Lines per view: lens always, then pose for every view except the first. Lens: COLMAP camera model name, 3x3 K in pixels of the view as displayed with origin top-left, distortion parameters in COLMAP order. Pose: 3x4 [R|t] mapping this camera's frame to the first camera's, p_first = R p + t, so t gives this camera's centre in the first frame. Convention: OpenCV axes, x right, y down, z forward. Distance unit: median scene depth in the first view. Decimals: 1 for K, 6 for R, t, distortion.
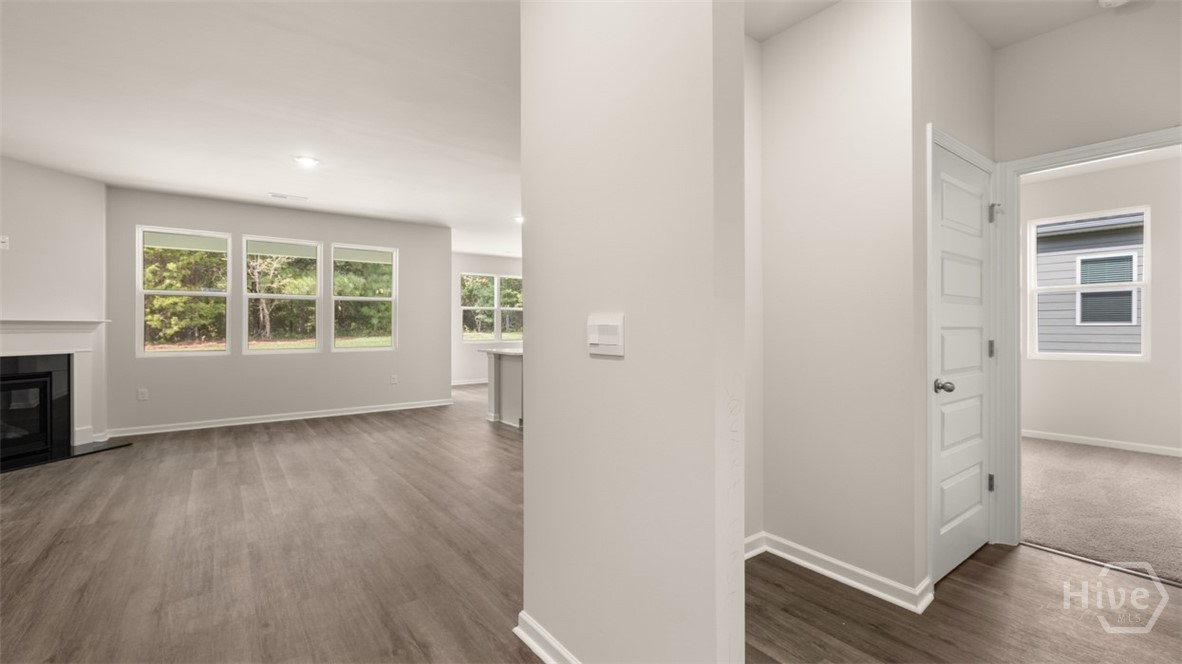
lens RADIAL K [[494.9, 0, 586.8], [0, 494.9, 326.5], [0, 0, 1]] dist [-0.001076, -0.000591]
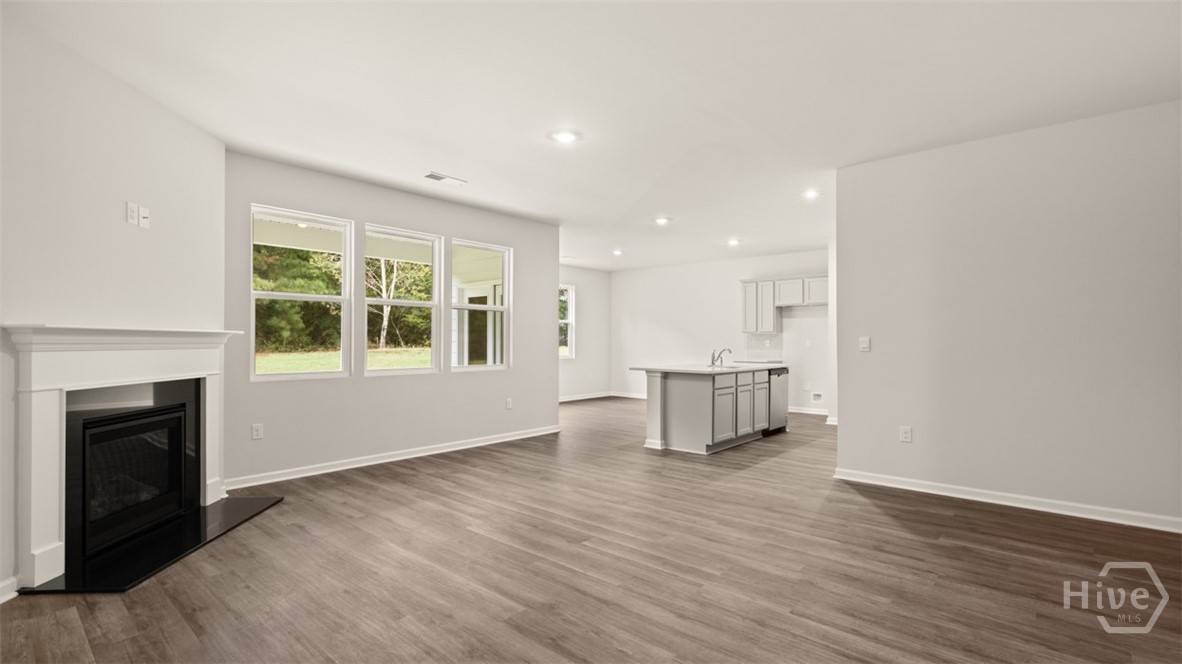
lens RADIAL K [[534.7, 0, 591.8], [0, 534.7, 335.1], [0, 0, 1]] dist [-0.018768, 0.006766]
pose [[0.976689, 0.004752, 0.214606, -0.593458], [-0.002337, 0.999931, -0.011502, 0.001175], [-0.214646, 0.010732, 0.976633, 0.116409]]
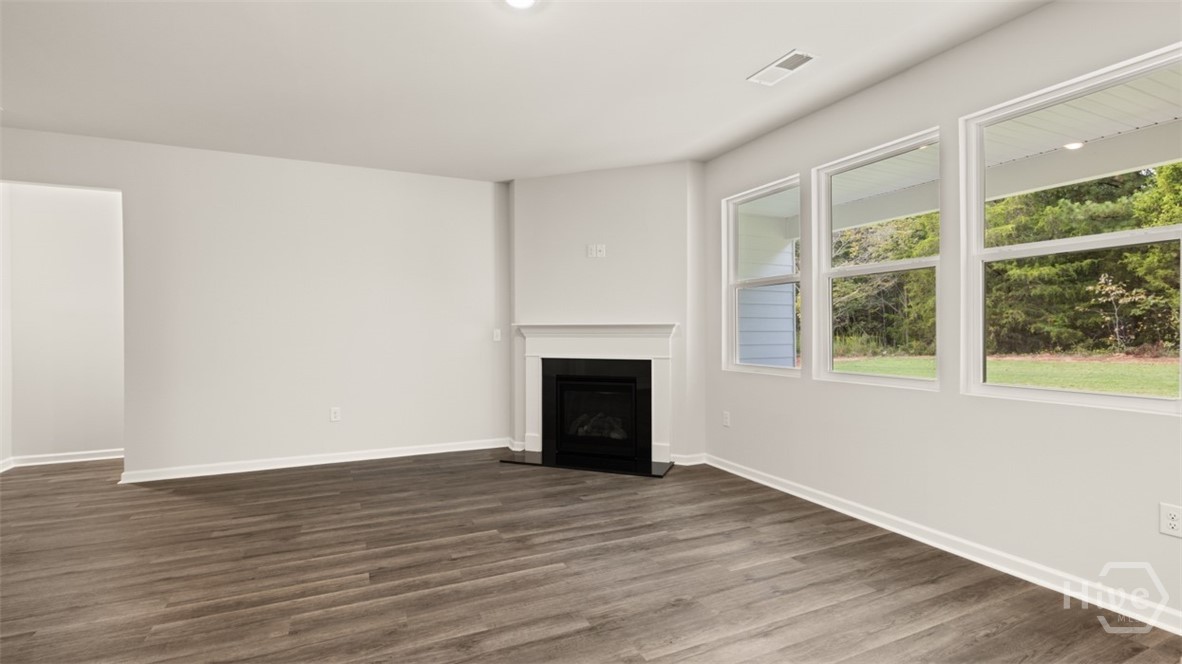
lens RADIAL K [[534.7, 0, 591.8], [0, 534.7, 335.1], [0, 0, 1]] dist [-0.018768, 0.006766]
pose [[-0.204388, 0.010311, -0.978836, -0.050078], [0.003081, 0.999946, 0.009890, -0.000997], [0.978885, -0.000995, -0.204408, 0.983758]]
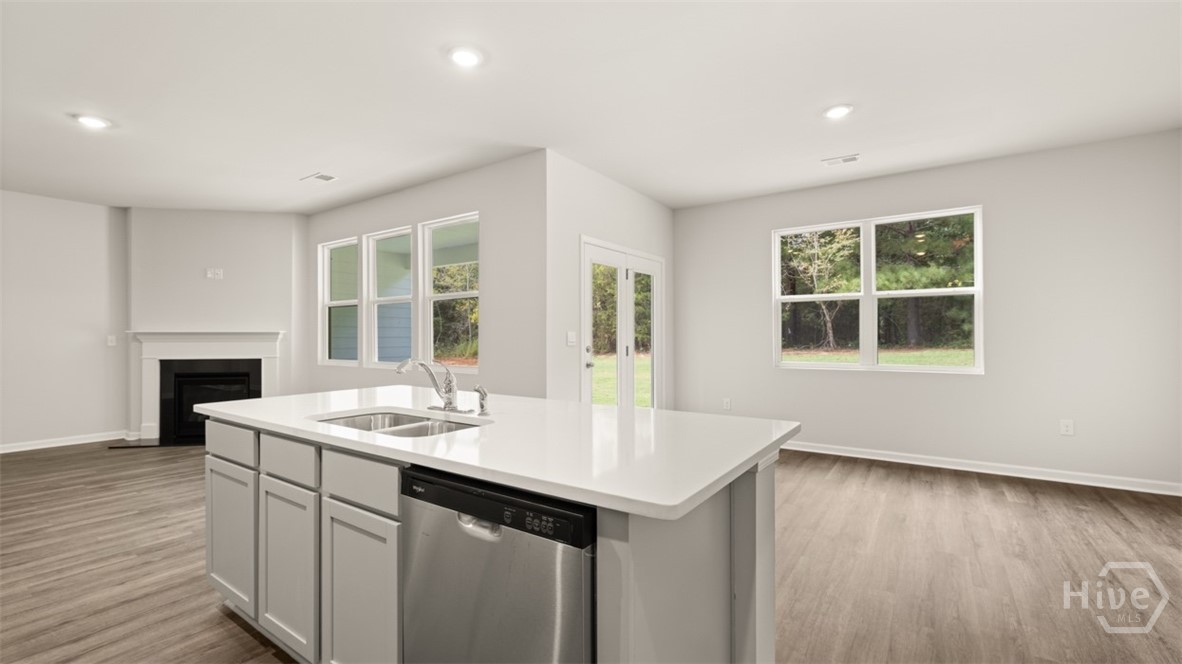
lens RADIAL K [[497.6, 0, 592.5], [0, 497.6, 333.3], [0, 0, 1]] dist [-0.001226, -0.000383]
pose [[0.315029, -0.004747, -0.949070, 0.339111], [0.002169, 0.999988, -0.004282, -0.000724], [0.949079, -0.000709, 0.315036, 1.247758]]
